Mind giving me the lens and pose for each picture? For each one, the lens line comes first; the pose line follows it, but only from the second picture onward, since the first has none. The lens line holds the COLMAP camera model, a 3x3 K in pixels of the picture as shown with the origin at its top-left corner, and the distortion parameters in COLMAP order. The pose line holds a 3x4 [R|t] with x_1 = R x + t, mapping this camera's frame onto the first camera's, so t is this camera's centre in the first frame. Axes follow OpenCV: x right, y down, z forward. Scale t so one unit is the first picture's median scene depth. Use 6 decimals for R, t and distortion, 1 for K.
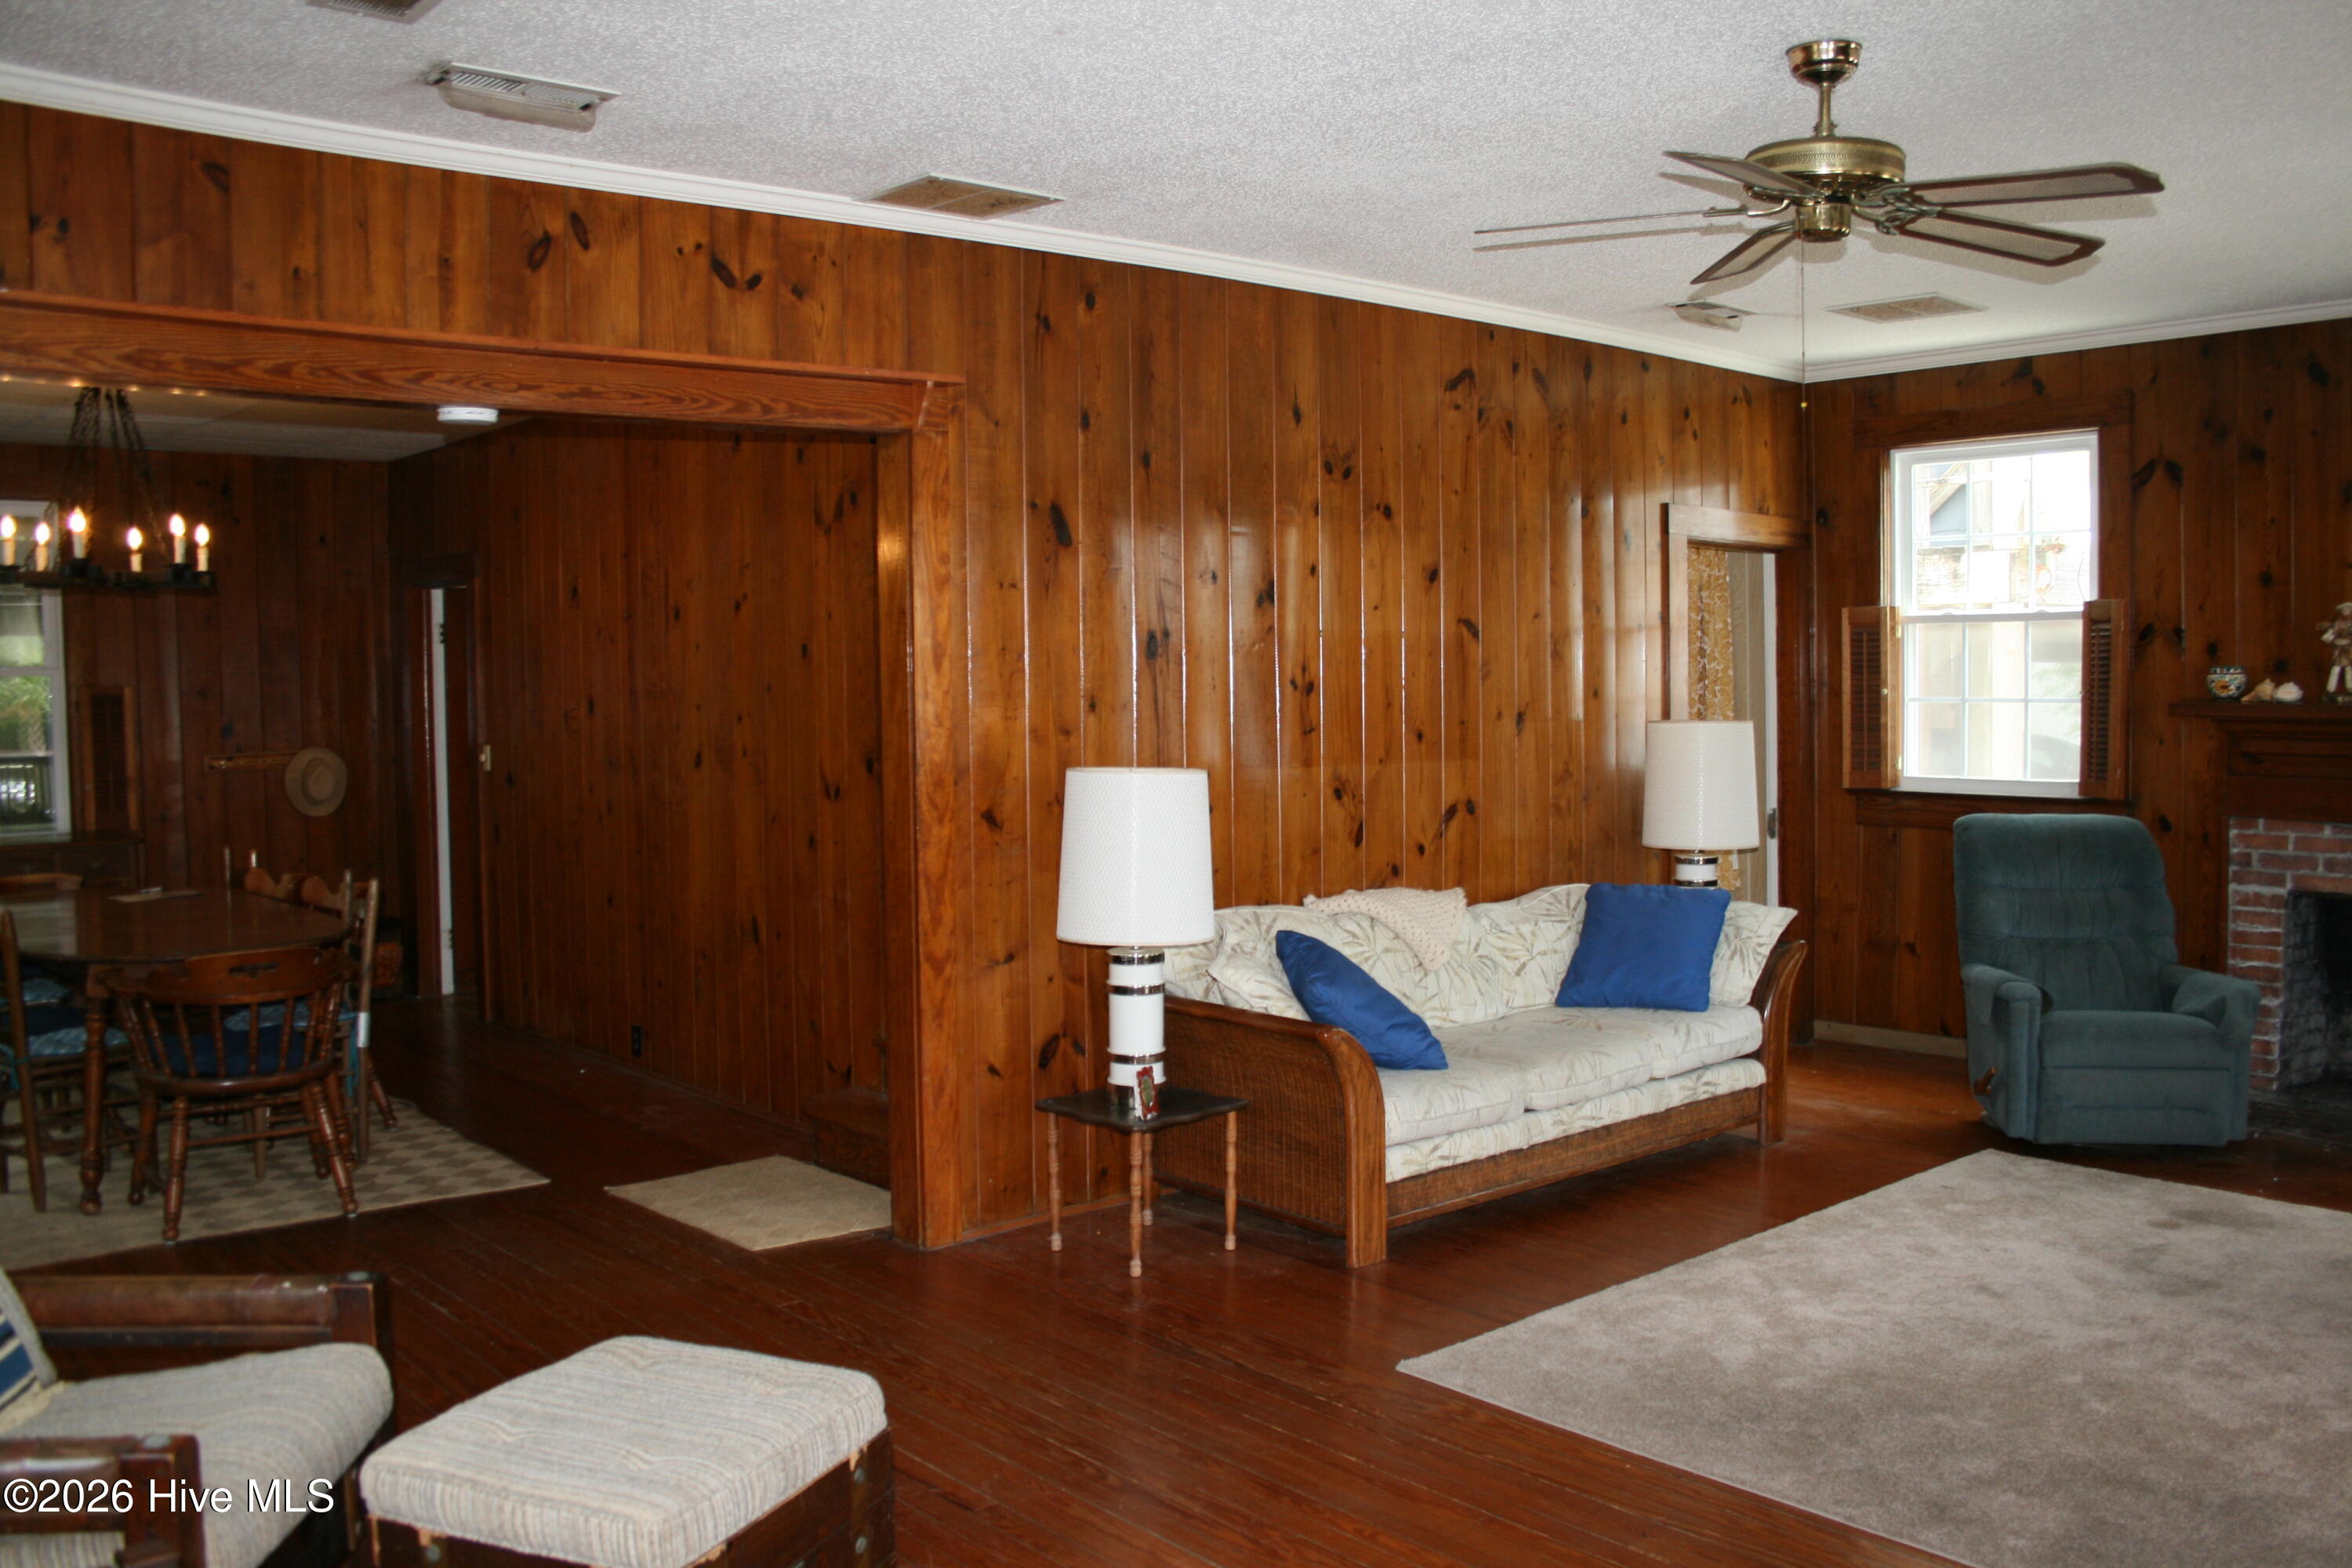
lens RADIAL K [[1961.0, 0, 1195.8], [0, 1961.0, 794.3], [0, 0, 1]] dist [-0.150981, 0.121612]
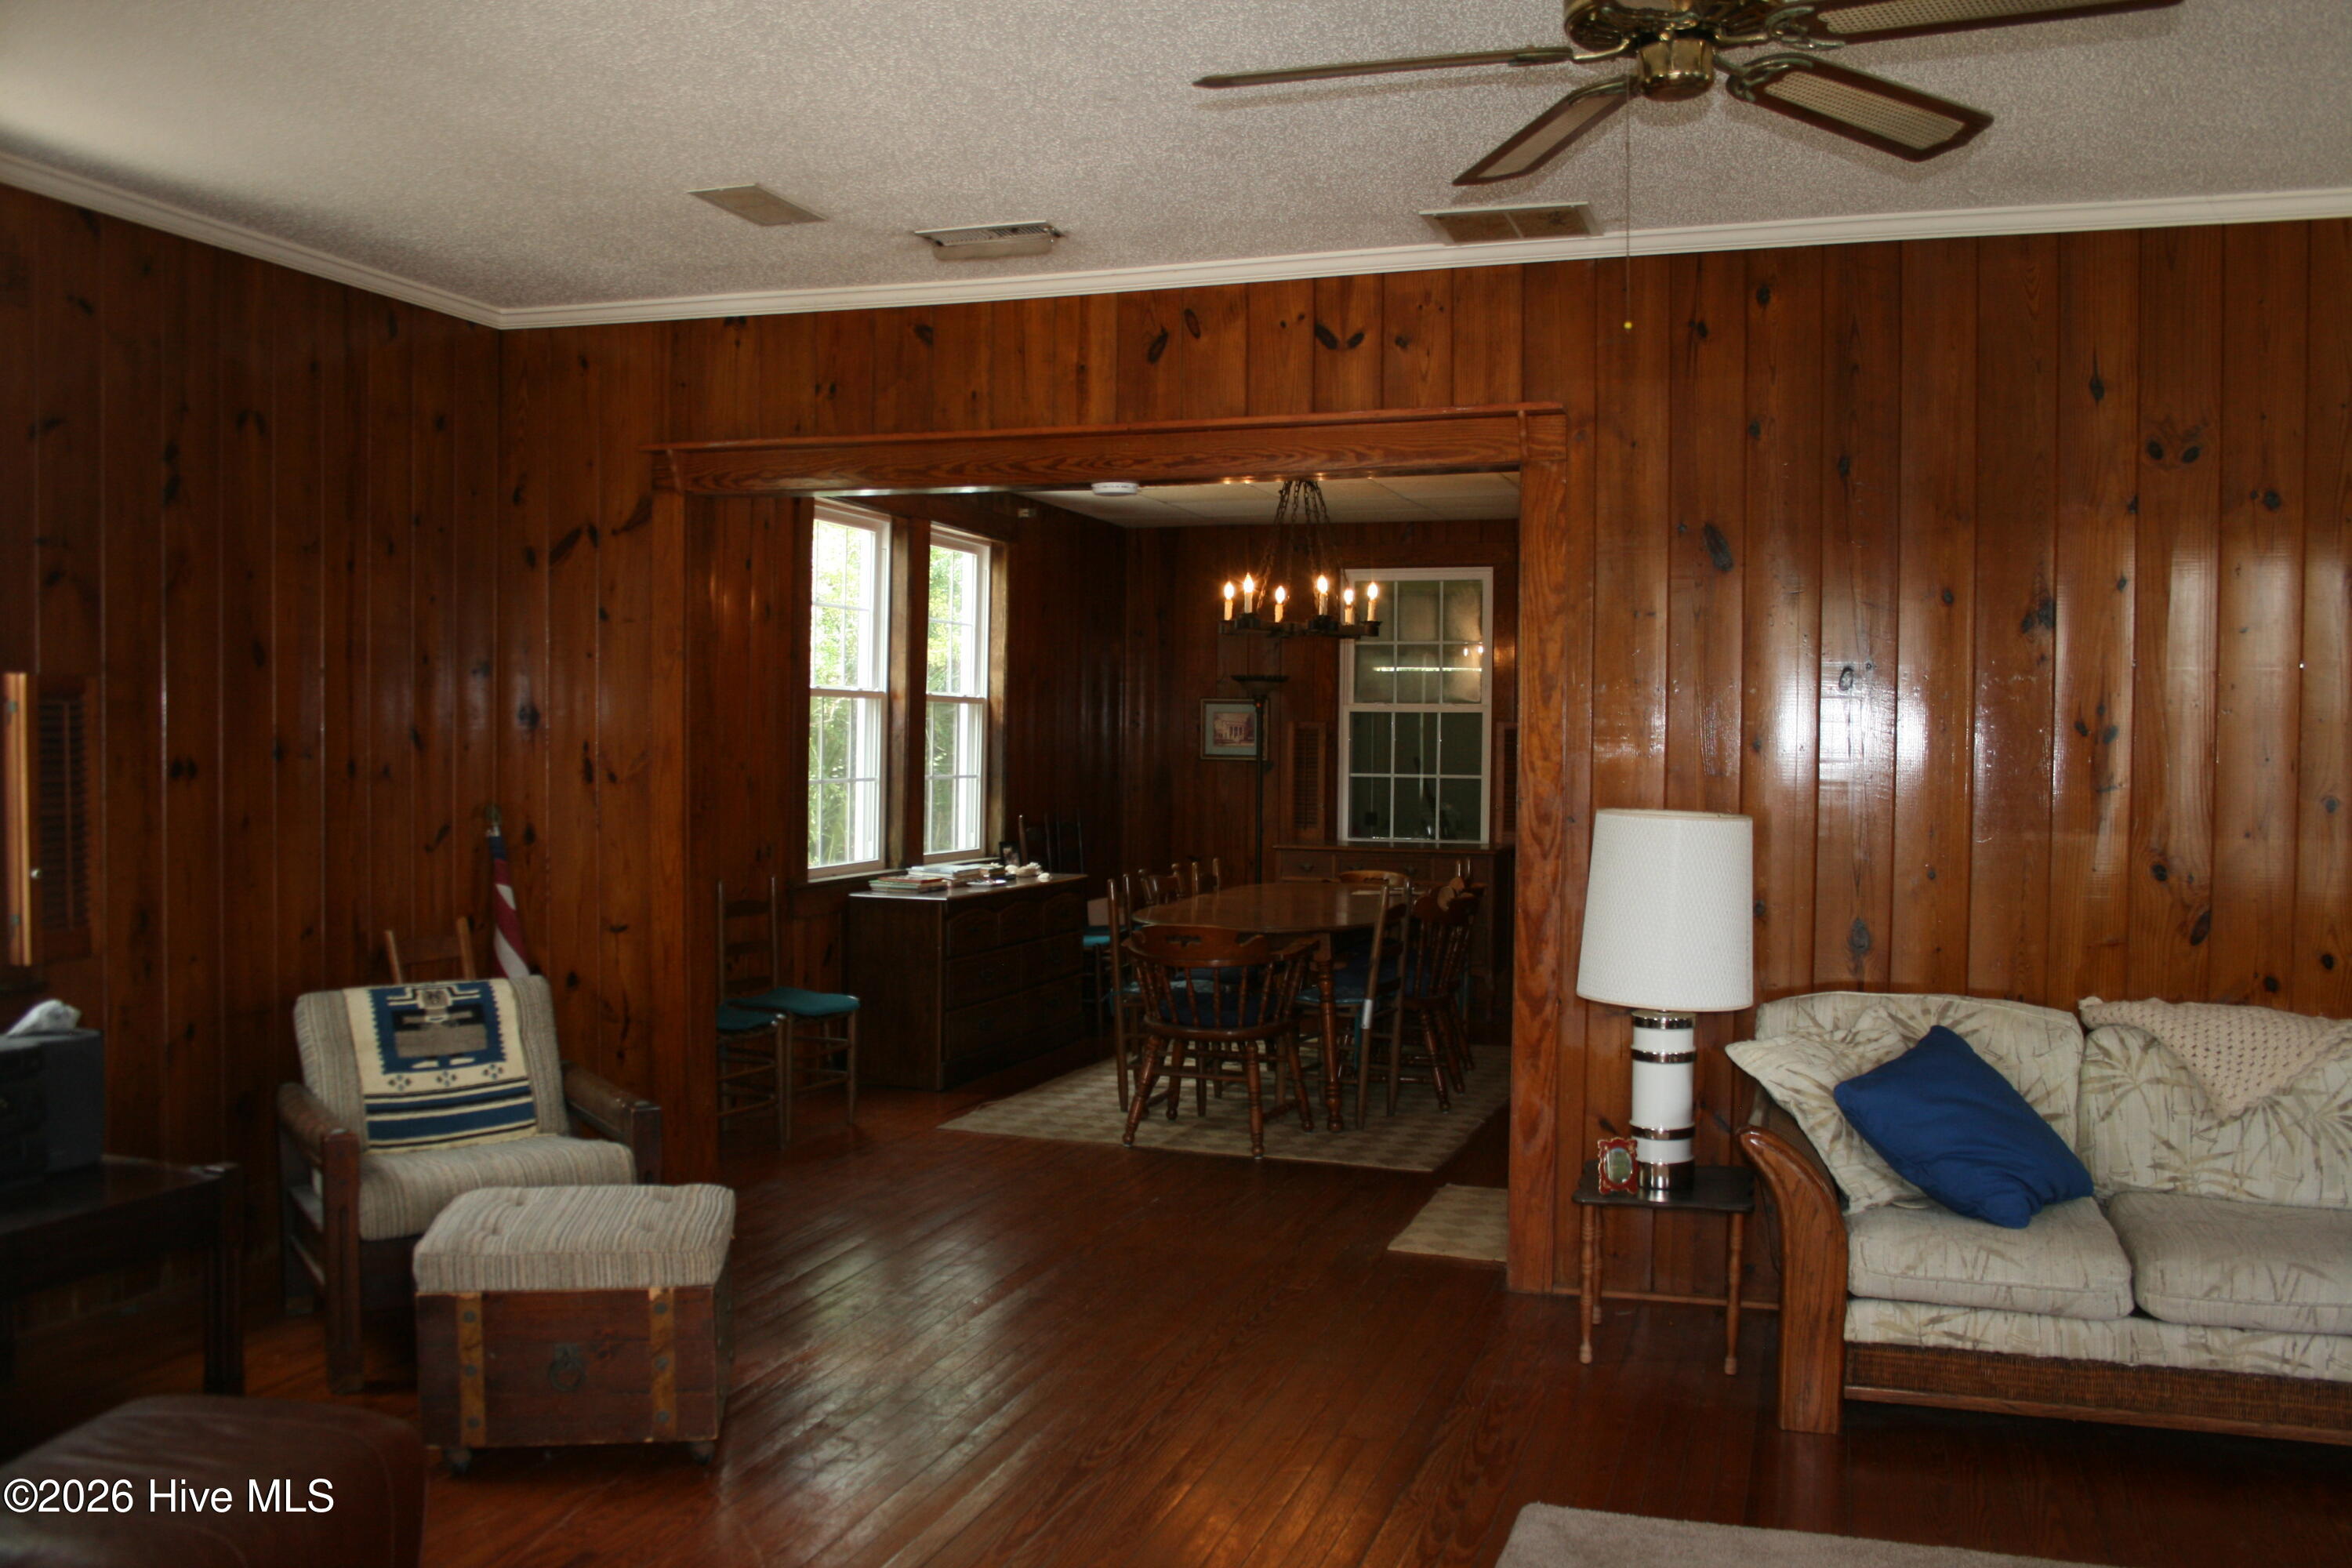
lens RADIAL K [[1969.3, 0, 1201.0], [0, 1969.3, 795.5], [0, 0, 1]] dist [-0.157709, 0.141317]
pose [[0.517838, 0.041023, -0.854495, 0.529237], [-0.067057, 0.997723, 0.007262, -0.010840], [0.852847, 0.053540, 0.519409, 0.294403]]
